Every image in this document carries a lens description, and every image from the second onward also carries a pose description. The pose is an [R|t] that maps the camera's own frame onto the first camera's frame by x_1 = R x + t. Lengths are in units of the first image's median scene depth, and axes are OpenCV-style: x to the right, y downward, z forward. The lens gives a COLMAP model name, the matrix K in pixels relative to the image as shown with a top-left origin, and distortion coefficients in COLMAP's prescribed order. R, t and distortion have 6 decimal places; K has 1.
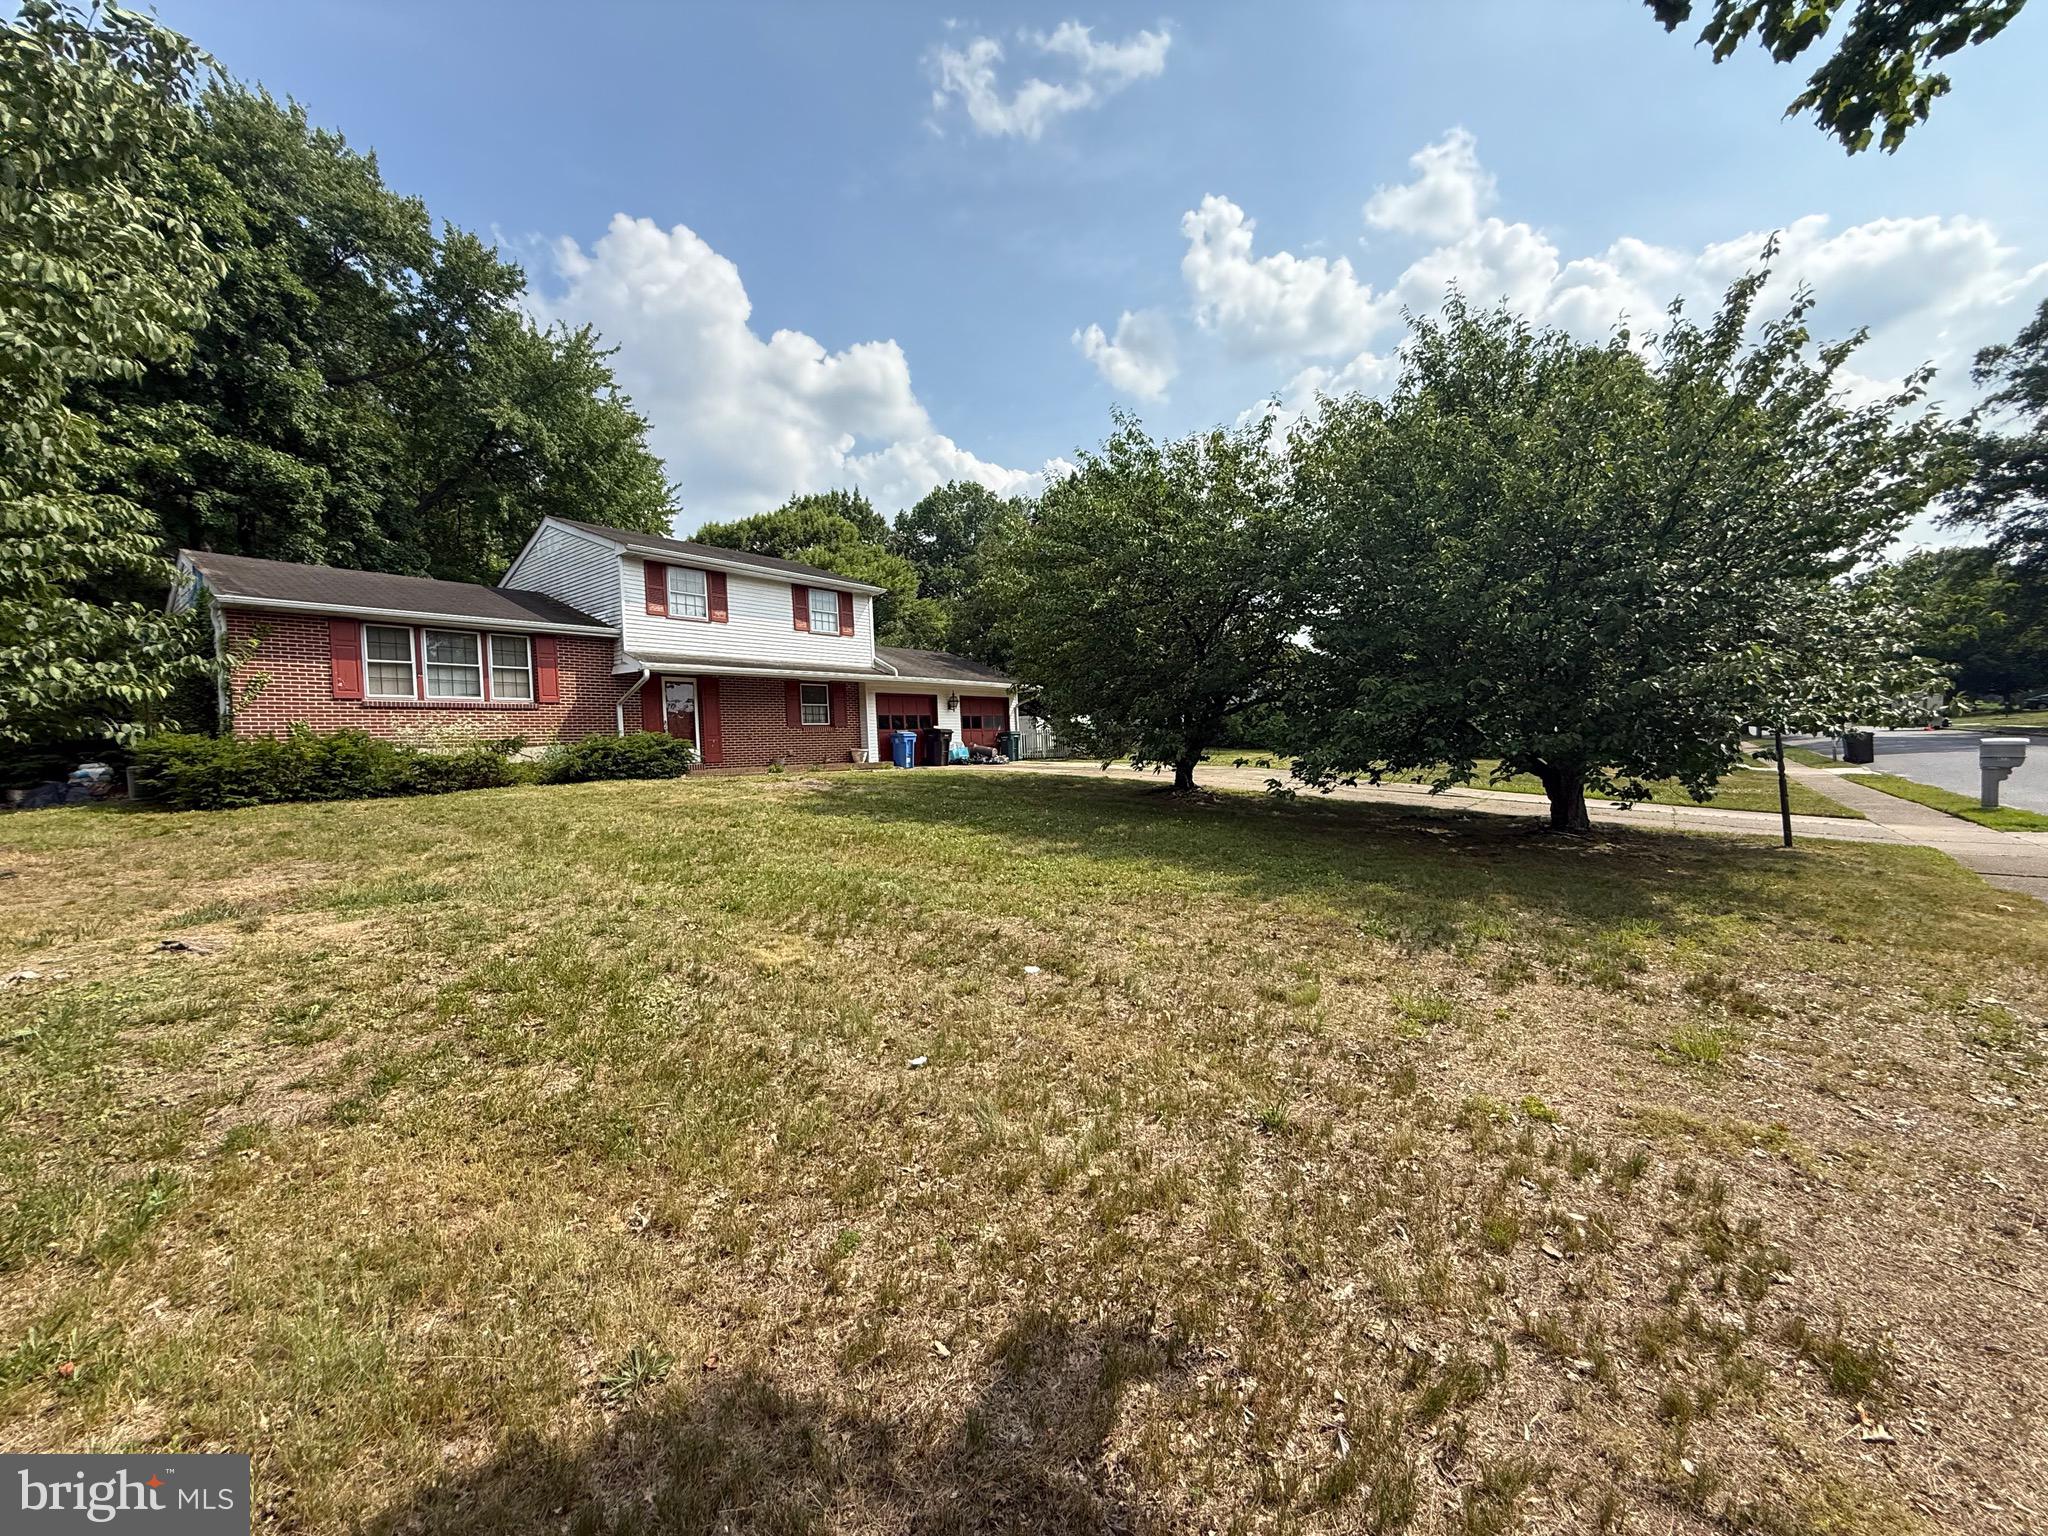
lens RADIAL K [[823.4, 0, 1024.0], [0, 823.4, 768.0], [0, 0, 1]] dist [0.000055, -0.000329]
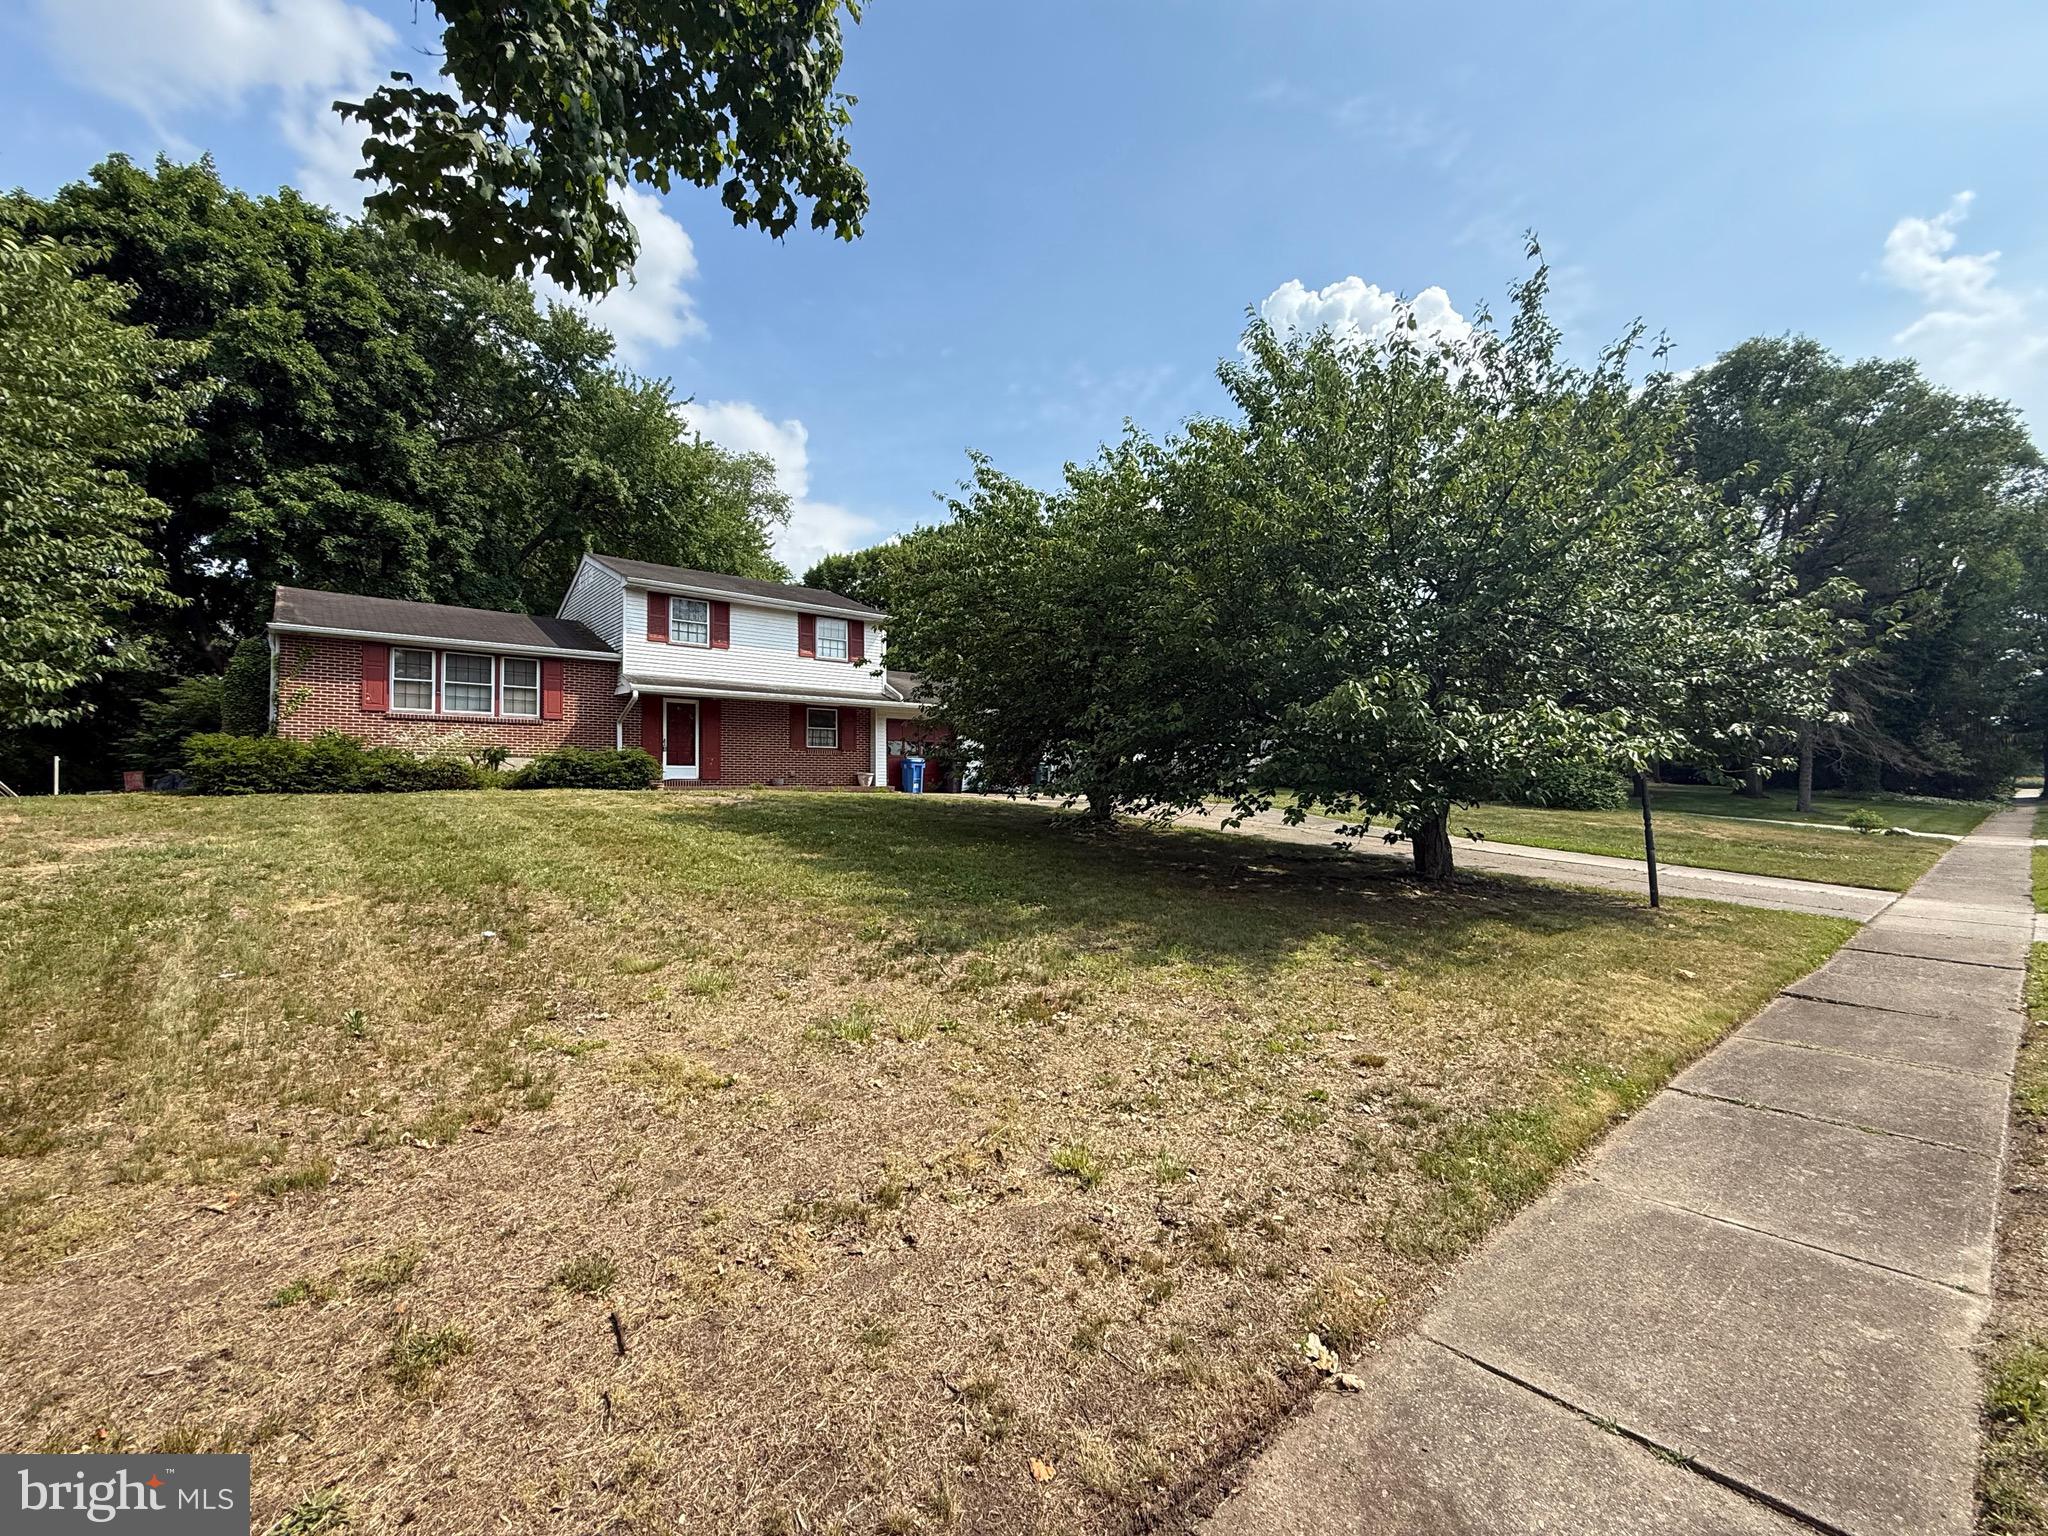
lens RADIAL K [[856.2, 0, 1024.0], [0, 856.2, 768.0], [0, 0, 1]] dist [-0.023111, 0.000020]
pose [[0.987065, 0.031553, -0.157186, 0.215566], [-0.038024, 0.998542, -0.038327, 0.005914], [0.155747, 0.043808, 0.986825, -0.029938]]
